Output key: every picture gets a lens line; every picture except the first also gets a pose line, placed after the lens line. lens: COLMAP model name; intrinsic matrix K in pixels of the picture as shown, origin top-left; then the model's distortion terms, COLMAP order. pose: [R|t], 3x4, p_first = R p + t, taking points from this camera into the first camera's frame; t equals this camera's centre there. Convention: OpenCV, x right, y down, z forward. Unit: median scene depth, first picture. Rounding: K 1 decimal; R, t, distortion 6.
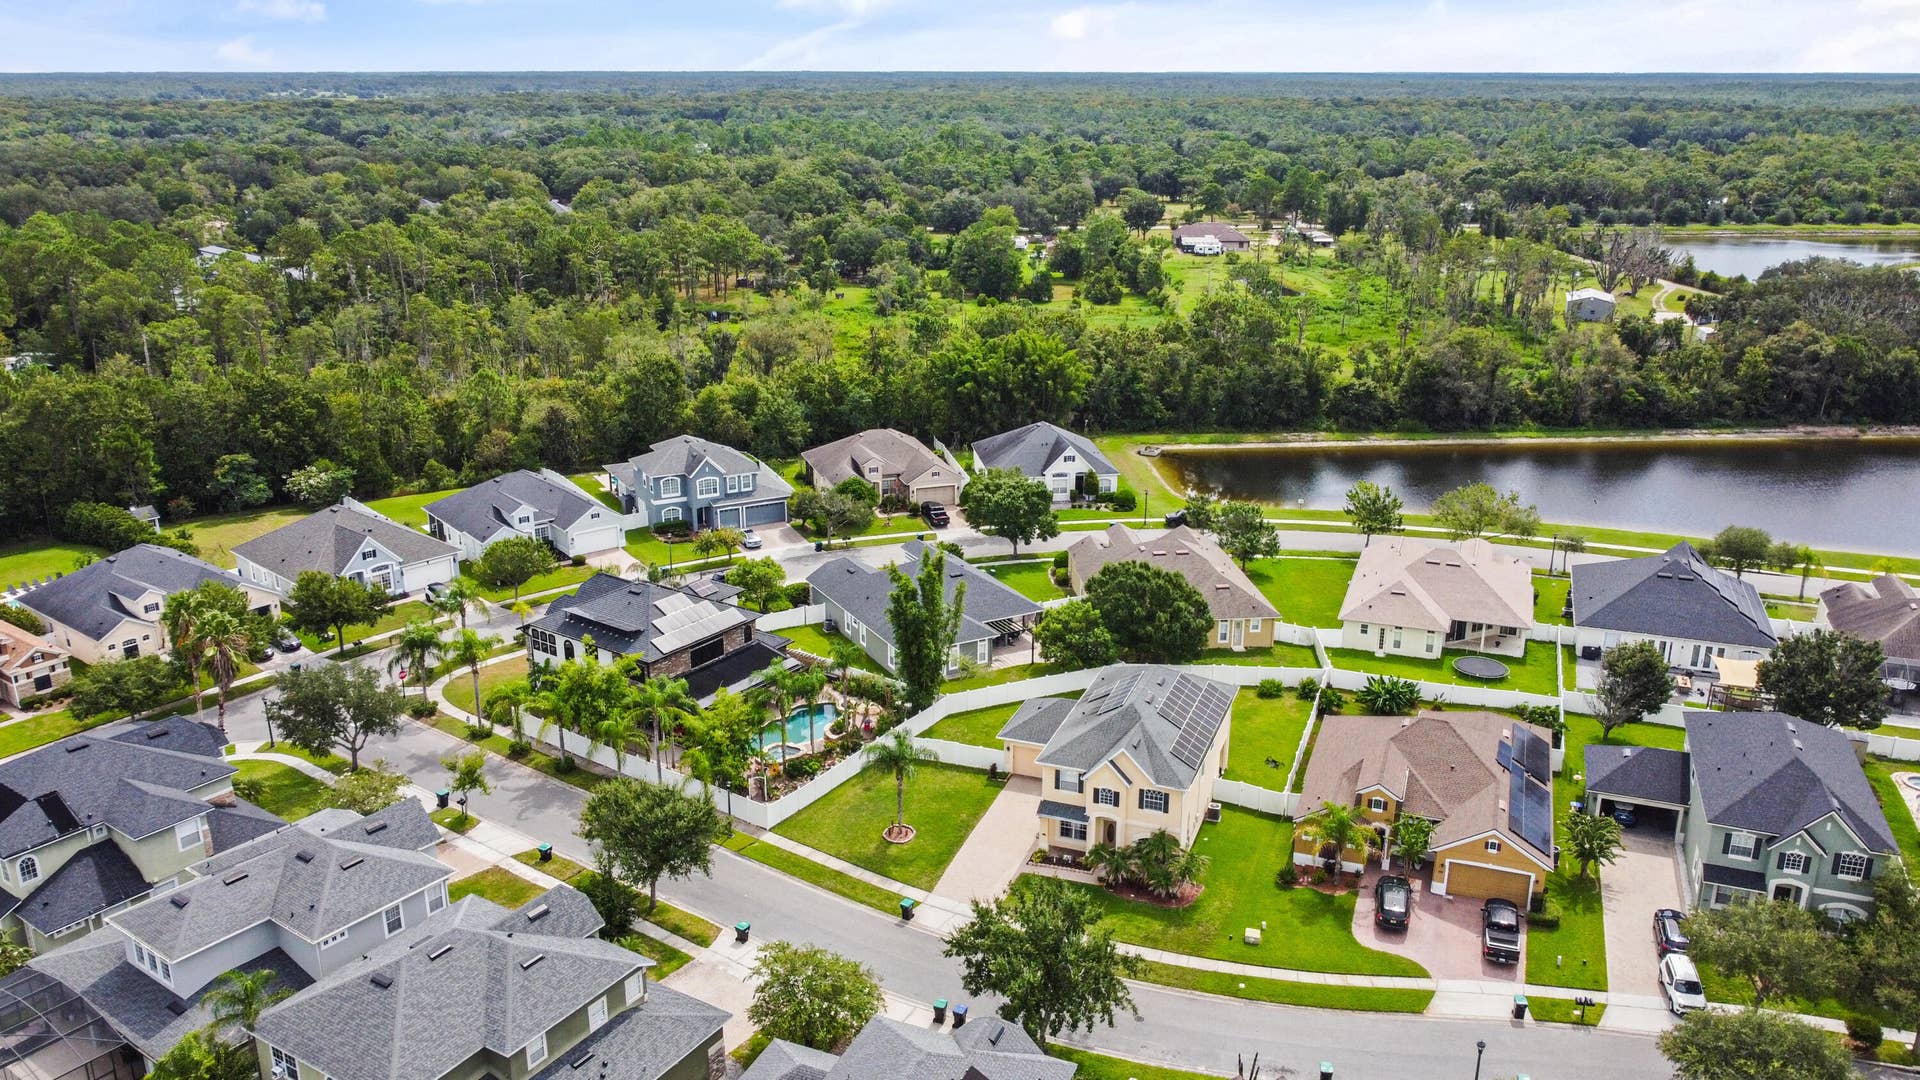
lens RADIAL K [[1466.8, 0, 960.0], [0, 1466.8, 540.0], [0, 0, 1]] dist [-0.021854, -0.004389]
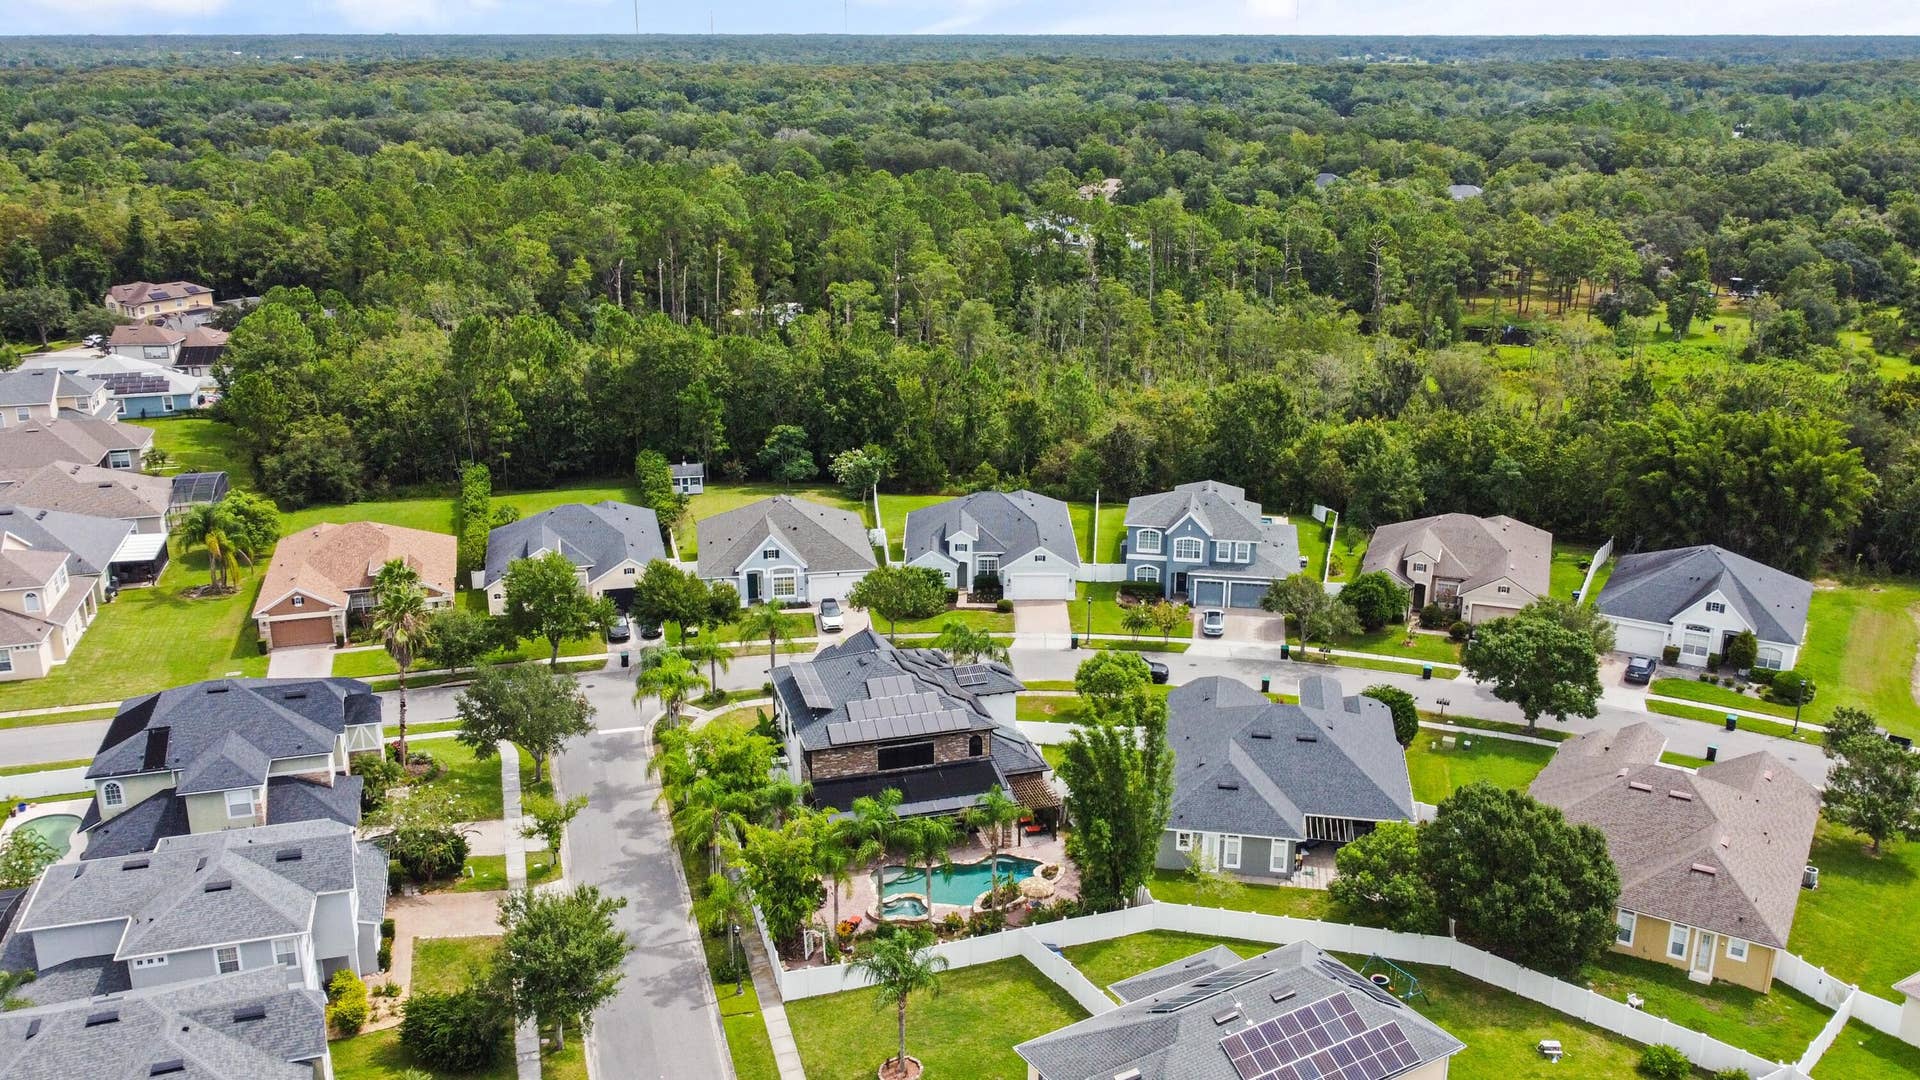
lens RADIAL K [[1594.6, 0, 960.0], [0, 1594.6, 540.0], [0, 0, 1]] dist [0.005164, -0.011503]
pose [[0.783070, 0.183231, -0.594330, 0.239271], [-0.185820, 0.980895, 0.057578, -0.065307], [0.593526, 0.065351, 0.802157, 0.211596]]
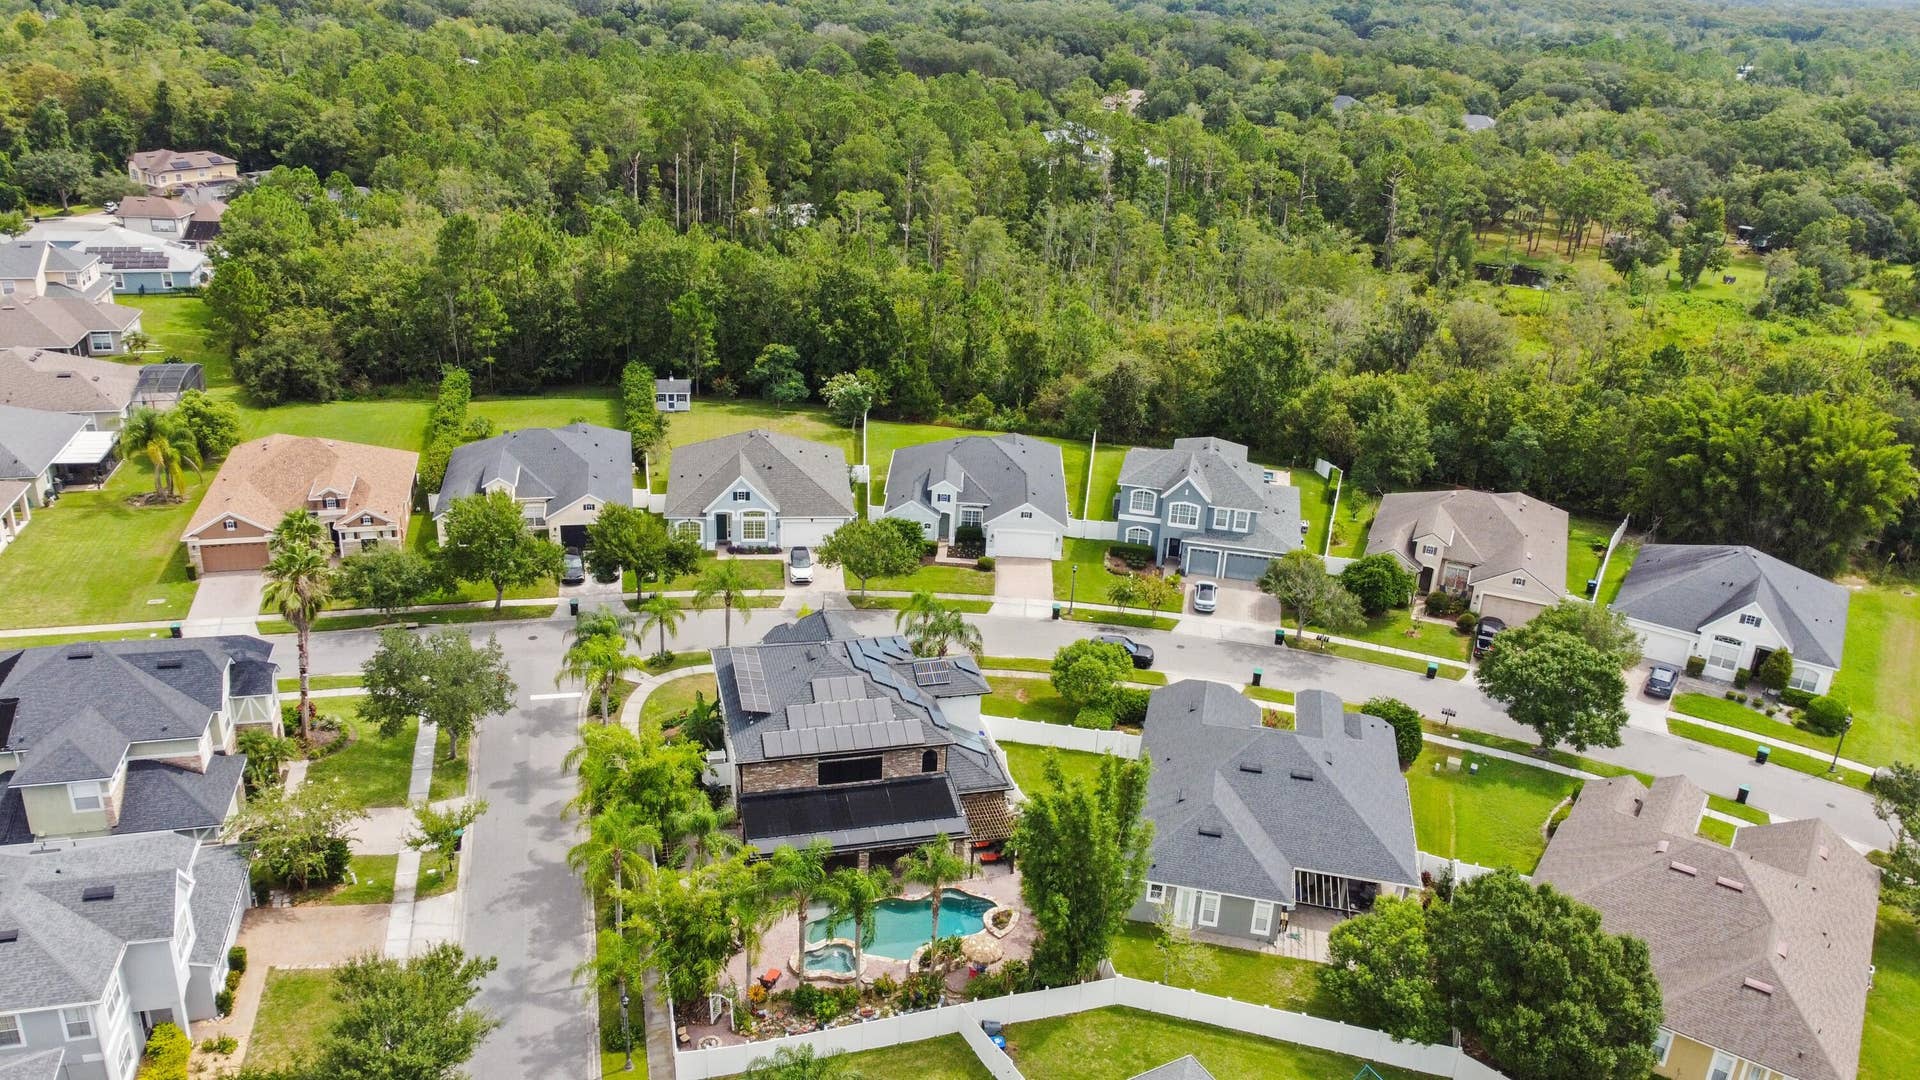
lens RADIAL K [[1435.7, 0, 960.0], [0, 1435.7, 540.0], [0, 0, 1]] dist [-0.000106, -0.002845]
pose [[0.763701, 0.278981, -0.582177, 0.168068], [-0.238040, 0.959951, 0.147751, -0.101053], [0.600082, 0.025744, 0.799524, 0.321893]]
